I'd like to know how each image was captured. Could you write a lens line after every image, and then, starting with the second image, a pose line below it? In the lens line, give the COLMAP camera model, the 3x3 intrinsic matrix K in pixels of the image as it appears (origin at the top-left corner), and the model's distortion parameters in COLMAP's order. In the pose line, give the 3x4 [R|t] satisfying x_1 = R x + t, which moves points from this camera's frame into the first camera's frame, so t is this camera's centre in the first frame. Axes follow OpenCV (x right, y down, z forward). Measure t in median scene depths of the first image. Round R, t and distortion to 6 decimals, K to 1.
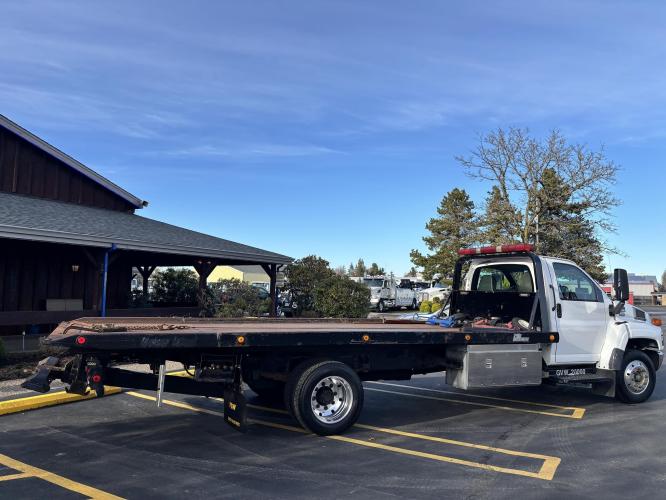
lens RADIAL K [[506.8, 0, 333.0], [0, 506.8, 250.0], [0, 0, 1]] dist [0.056448, -0.067653]
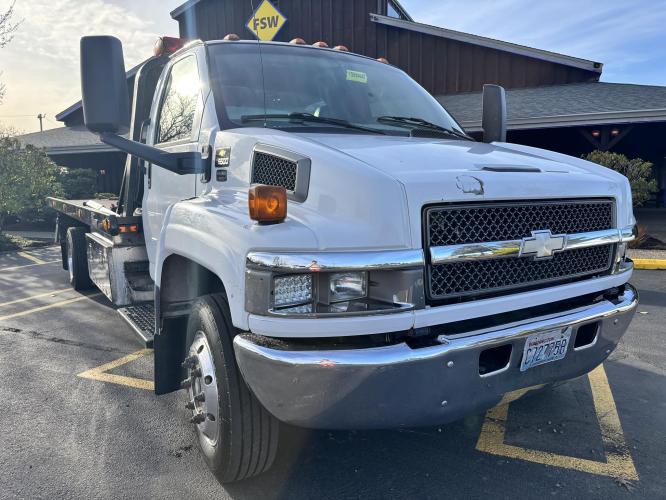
lens RADIAL K [[506.8, 0, 333.0], [0, 506.8, 250.0], [0, 0, 1]] dist [0.056448, -0.067653]
pose [[0.125858, 0.098893, -0.987107, 0.396115], [0.096078, 0.989126, 0.111346, 0.064934], [0.987385, -0.108853, 0.114988, 0.470936]]
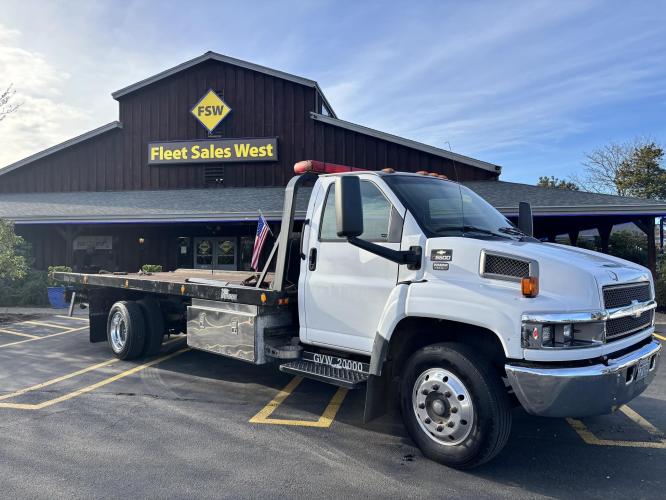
lens RADIAL K [[506.9, 0, 335.8], [0, 506.9, 240.7], [0, 0, 1]] dist [0.052846, -0.063163]
pose [[0.350283, -0.054192, -0.935075, 0.440263], [0.084153, 0.996108, -0.026205, 0.048913], [0.932856, -0.069510, 0.353480, 0.345346]]
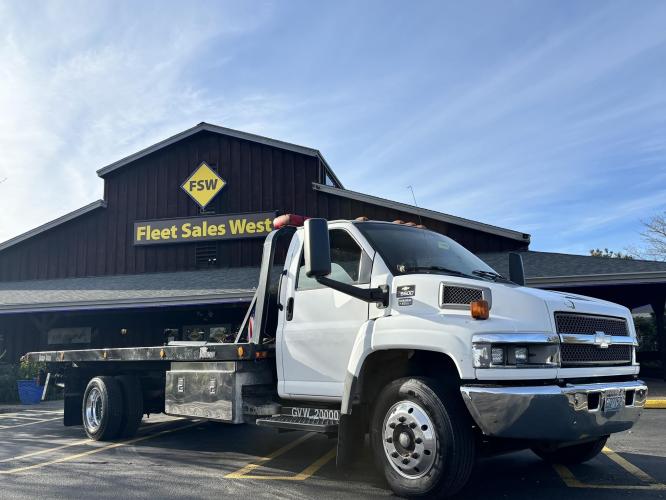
lens RADIAL K [[605.0, 0, 328.6], [0, 605.0, 249.5], [0, 0, 1]] dist [0.116534, -0.242291]
pose [[0.305340, -0.199833, -0.931039, 0.493319], [0.106061, 0.978786, -0.175297, 0.077602], [0.946318, -0.045222, 0.320057, 0.346839]]
